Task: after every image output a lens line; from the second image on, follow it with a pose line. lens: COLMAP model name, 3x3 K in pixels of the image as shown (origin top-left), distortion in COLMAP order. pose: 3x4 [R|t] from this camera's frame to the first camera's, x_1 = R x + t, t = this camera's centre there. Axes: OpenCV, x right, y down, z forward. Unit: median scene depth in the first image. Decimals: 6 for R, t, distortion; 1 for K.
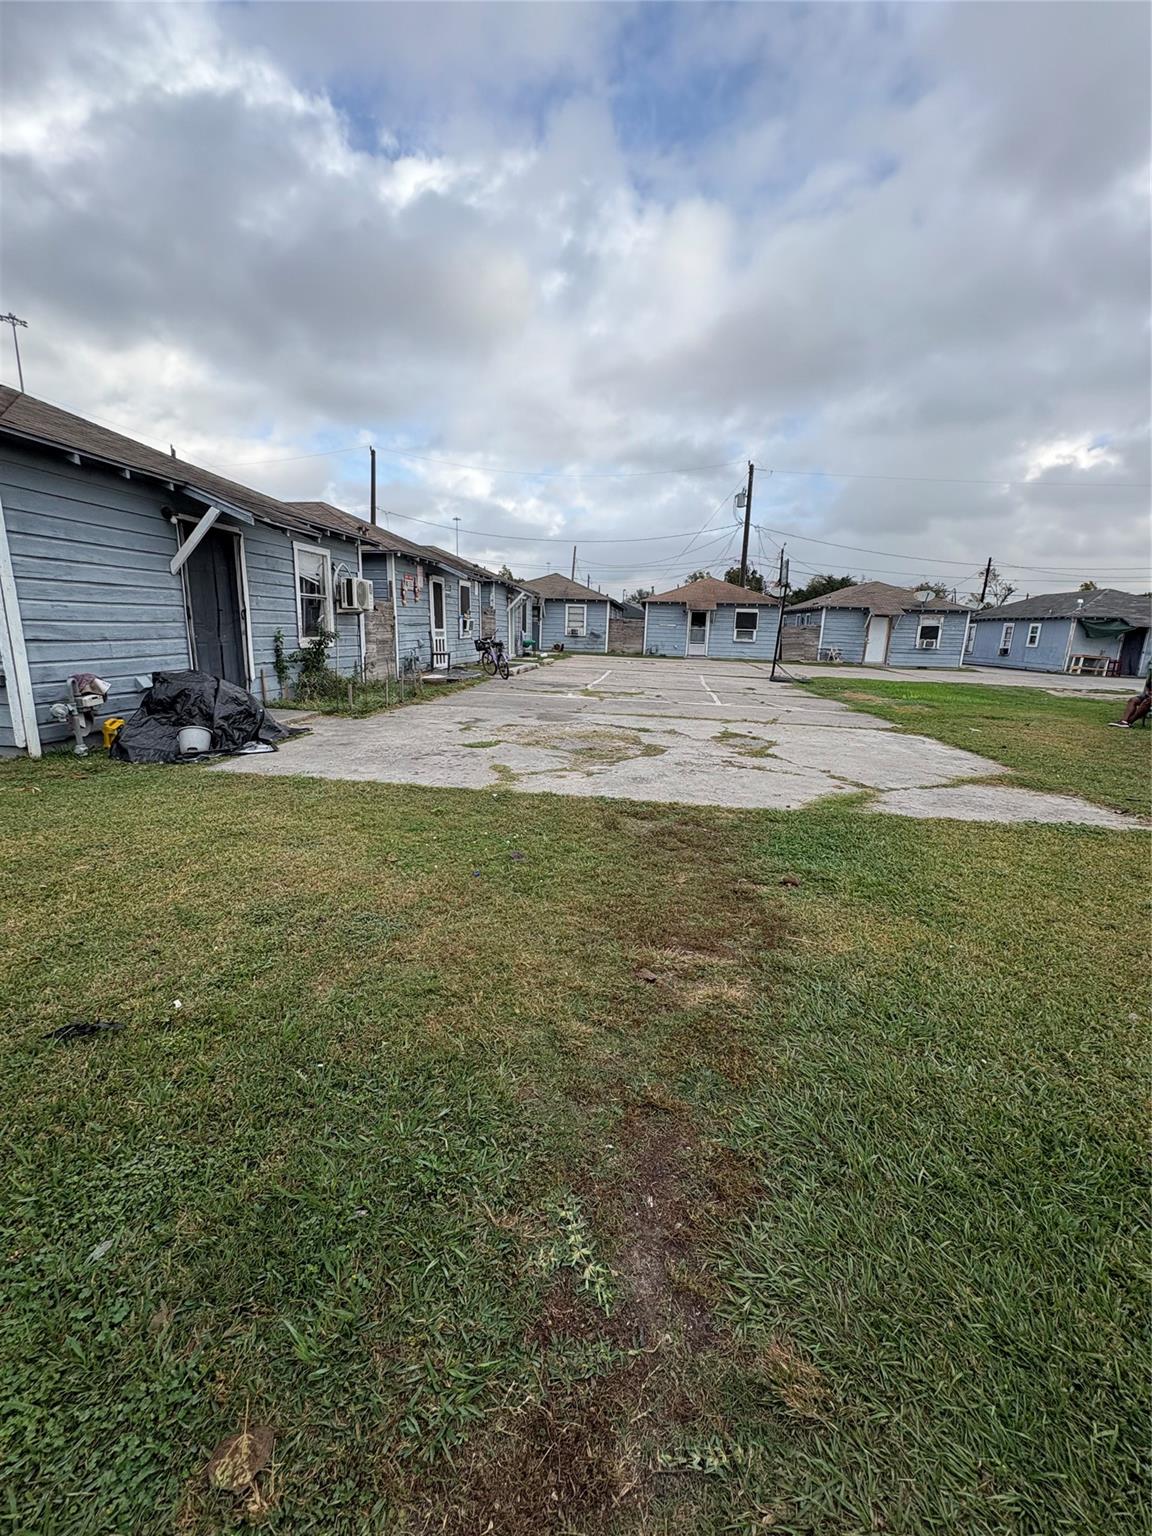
lens RADIAL K [[608.9, 0, 582.1], [0, 608.9, 766.4], [0, 0, 1]] dist [-0.000382, 0.000262]
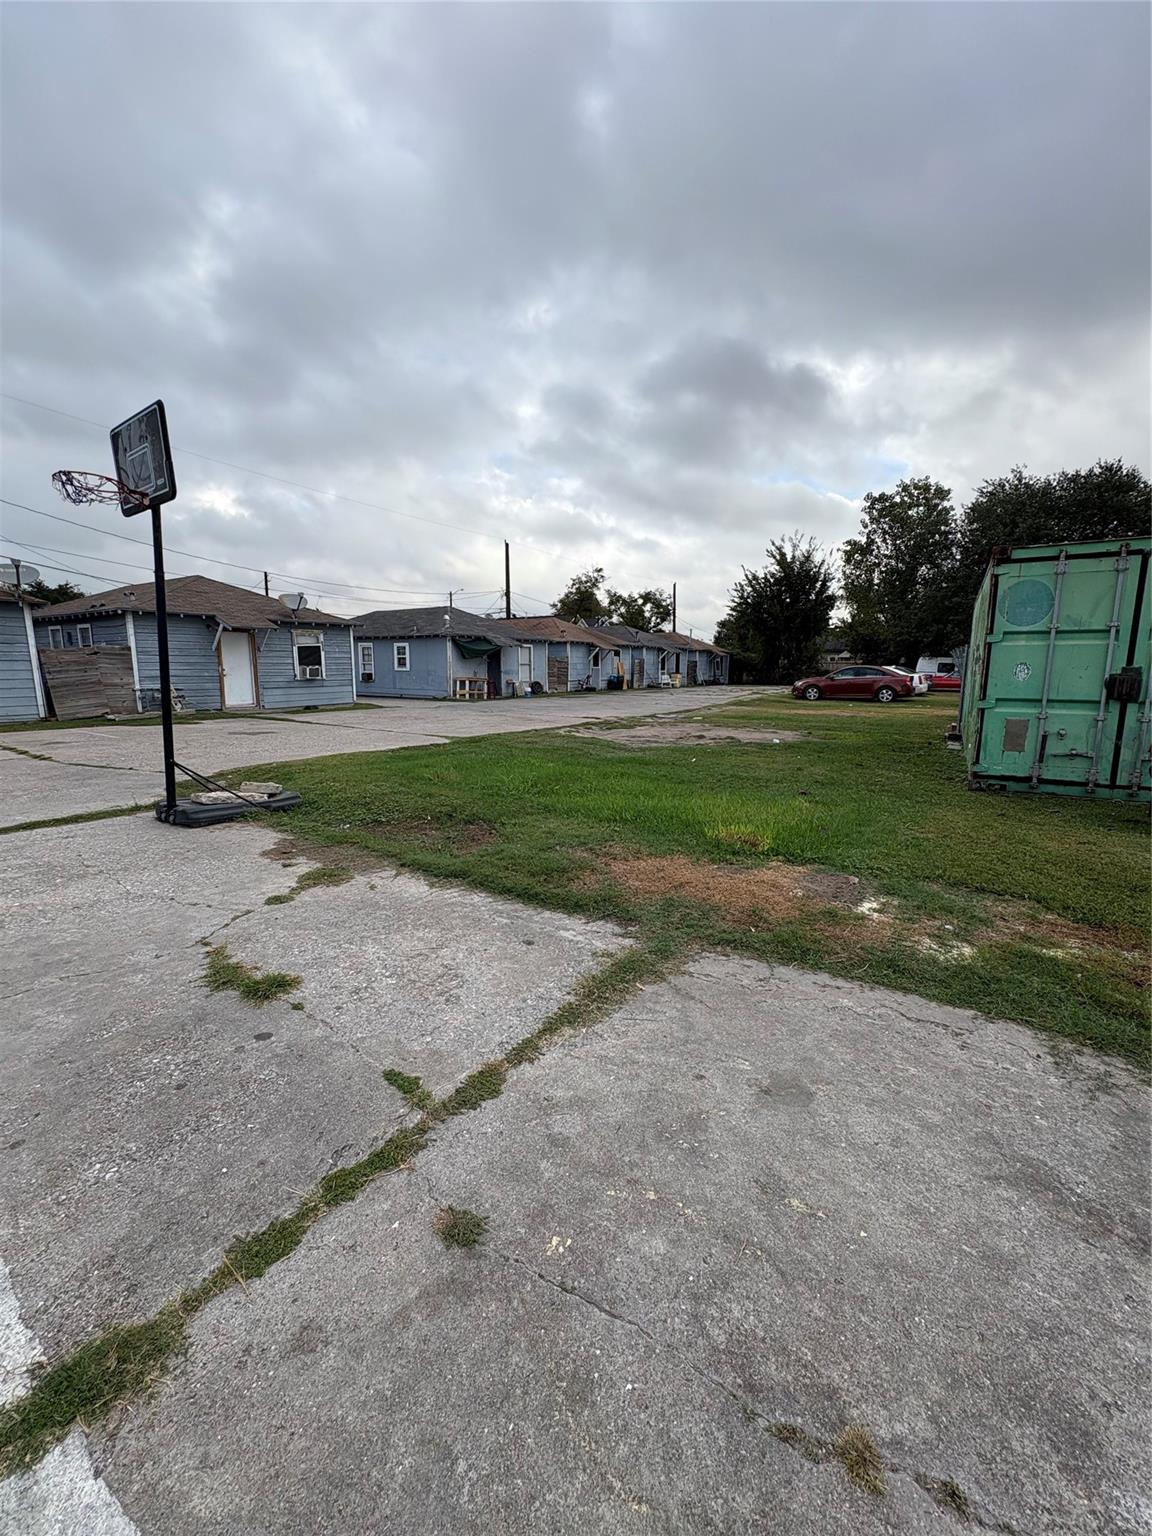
lens RADIAL K [[608.9, 0, 579.3], [0, 608.9, 770.2], [0, 0, 1]] dist [-0.000382, 0.000262]
pose [[0.444072, -0.182542, 0.877199, 0.084875], [0.208507, 0.973202, 0.096966, -0.098798], [-0.871393, 0.139843, 0.470233, 0.437316]]
